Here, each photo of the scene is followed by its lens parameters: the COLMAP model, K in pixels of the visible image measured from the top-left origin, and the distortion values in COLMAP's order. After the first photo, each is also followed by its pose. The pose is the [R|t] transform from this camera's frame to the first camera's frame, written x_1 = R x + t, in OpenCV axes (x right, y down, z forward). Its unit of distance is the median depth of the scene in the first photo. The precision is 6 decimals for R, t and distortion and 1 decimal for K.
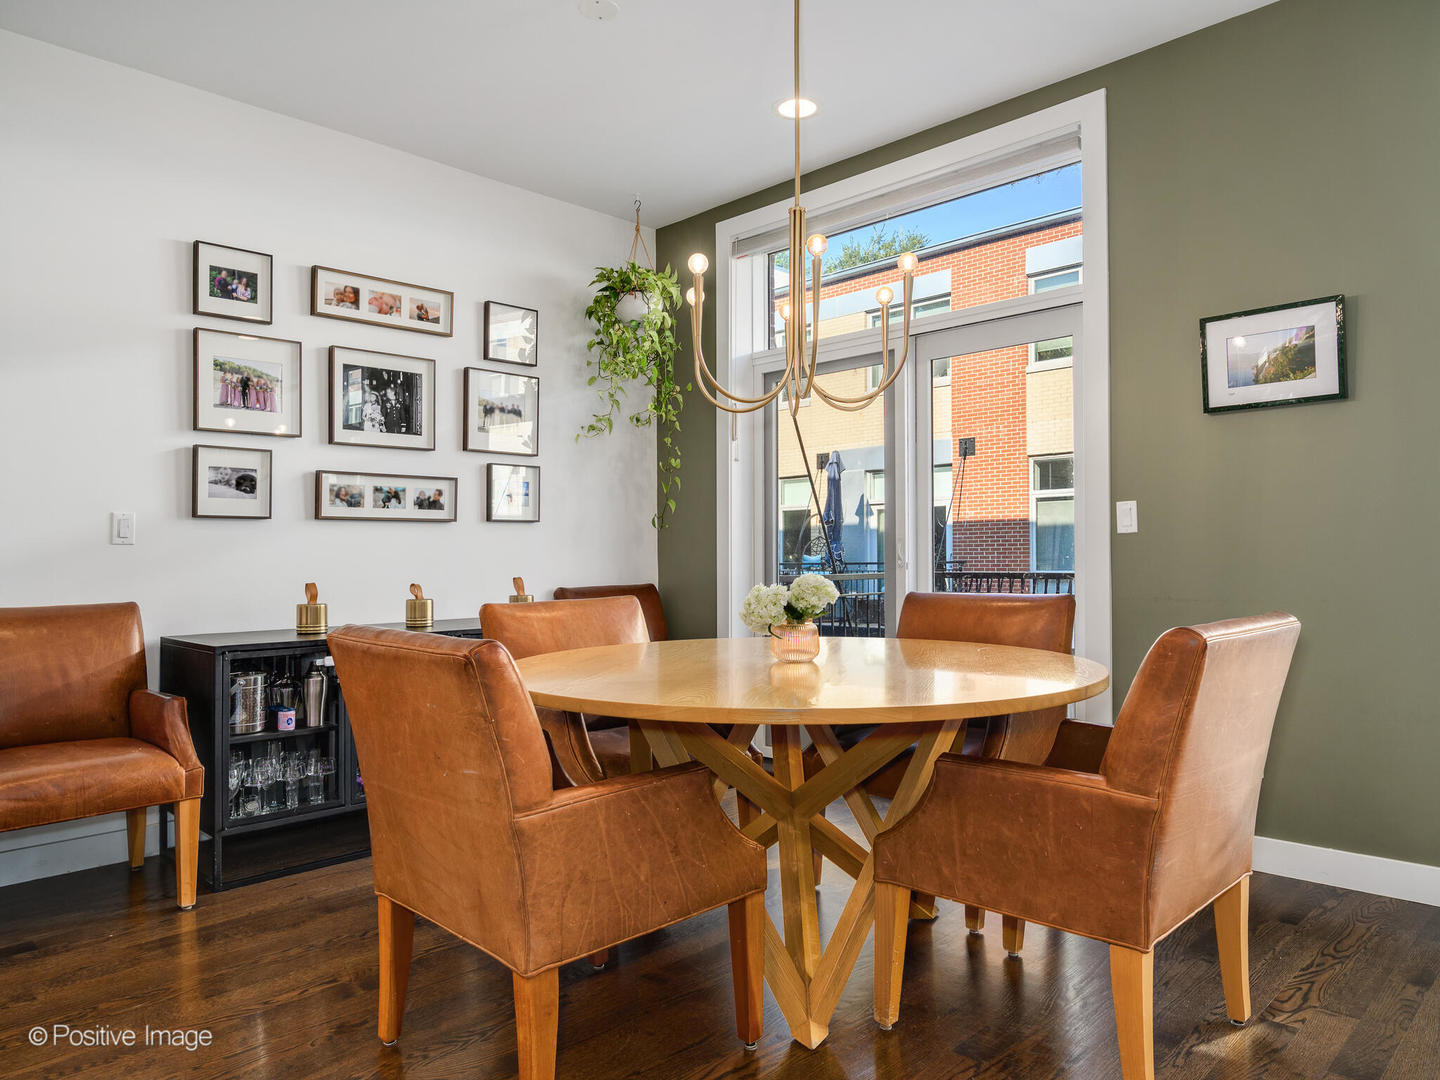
lens RADIAL K [[963.7, 0, 739.4], [0, 963.7, 537.6], [0, 0, 1]] dist [-0.004086, -0.004072]
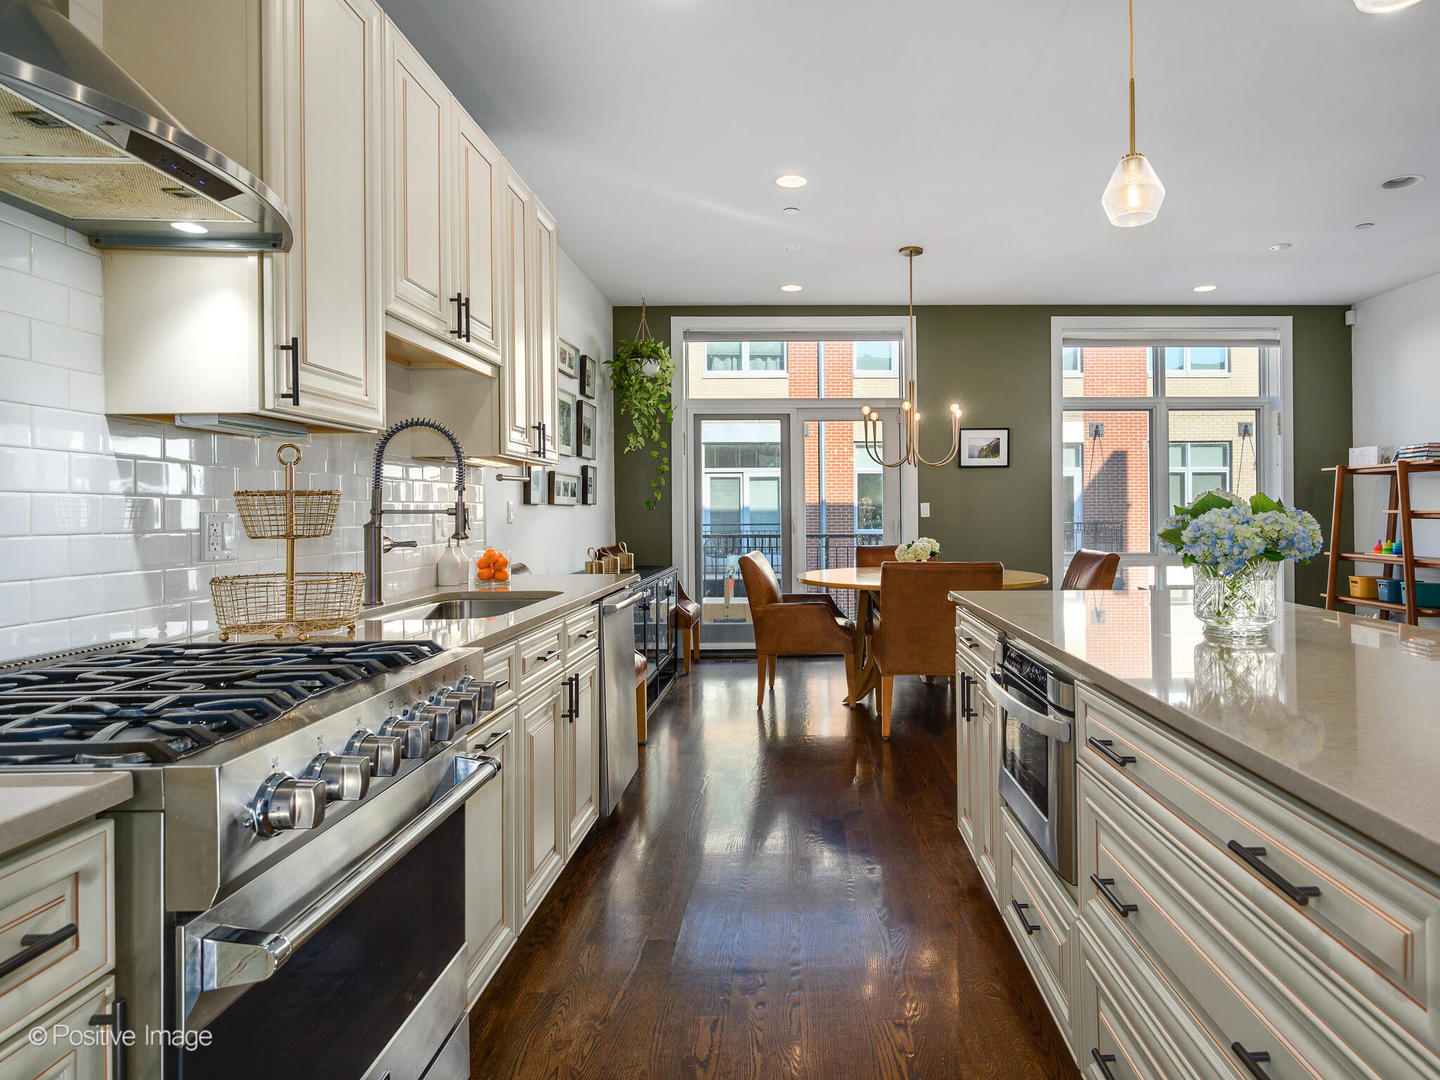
lens RADIAL K [[840.9, 0, 805.7], [0, 840.9, 509.2], [0, 0, 1]] dist [0.009858, 0.003028]
pose [[0.707243, 0.007401, 0.706932, -1.097883], [-0.015660, 0.999864, 0.005199, -0.026381], [-0.706797, -0.014748, 0.707262, -0.186345]]
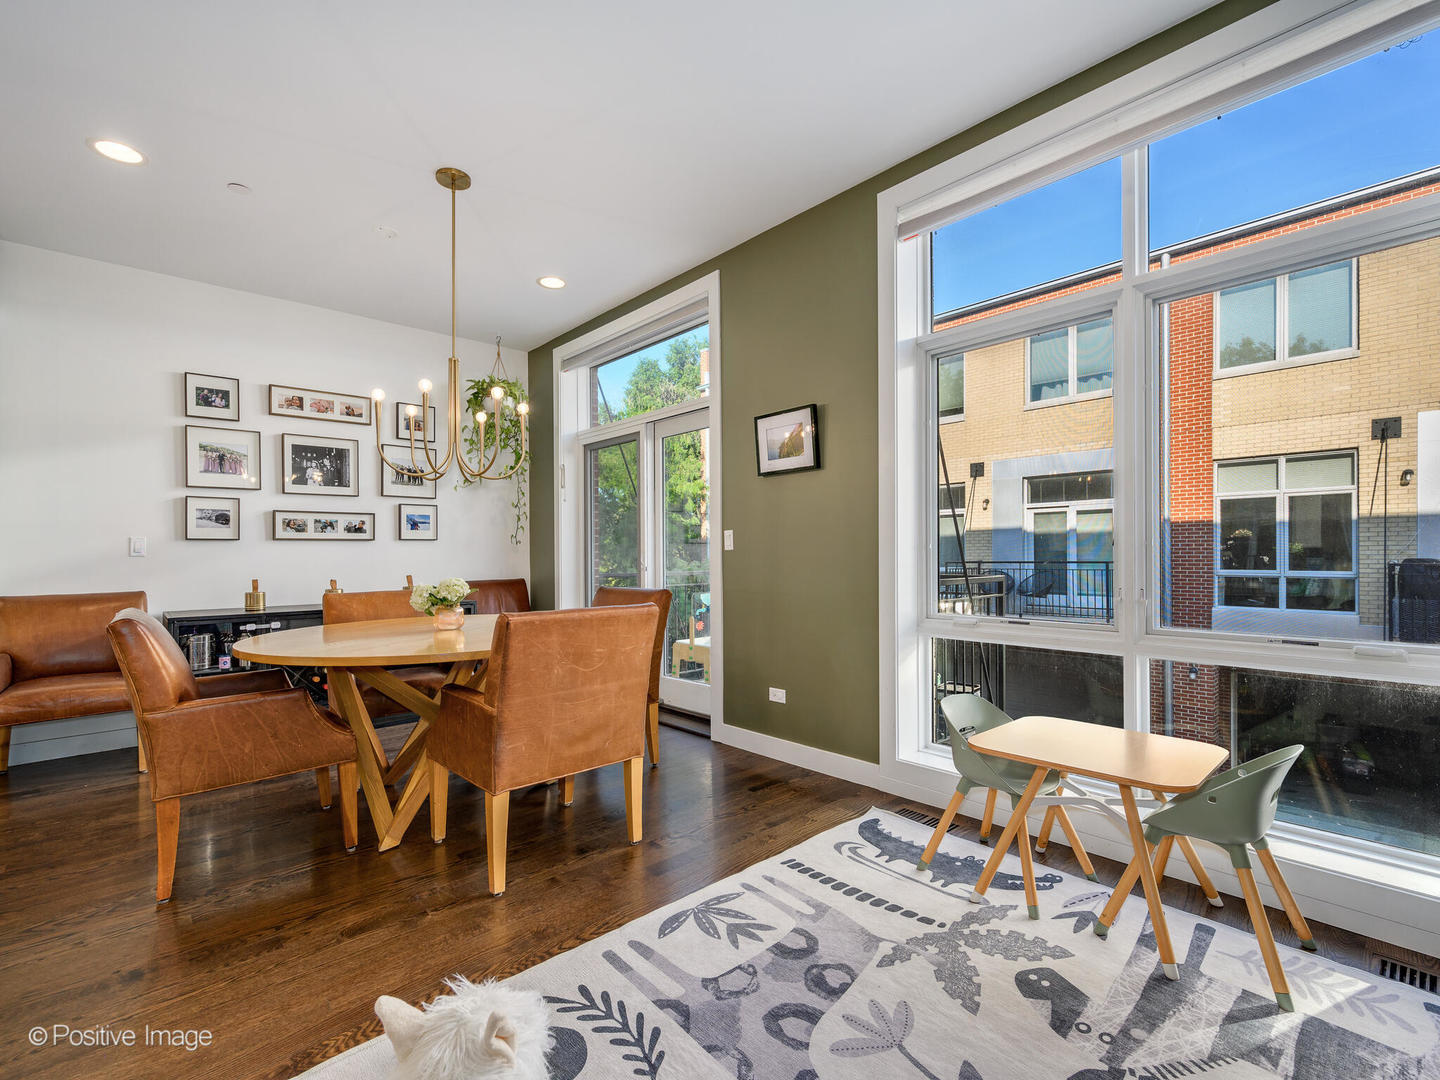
lens RADIAL K [[660.5, 0, 727.1], [0, 660.5, 549.5], [0, 0, 1]] dist [-0.007693, 0.000922]
pose [[0.998969, 0.000170, -0.045398, 0.412145], [0.000403, 0.999920, 0.012621, -0.018098], [0.045396, -0.012626, 0.998889, -0.087678]]
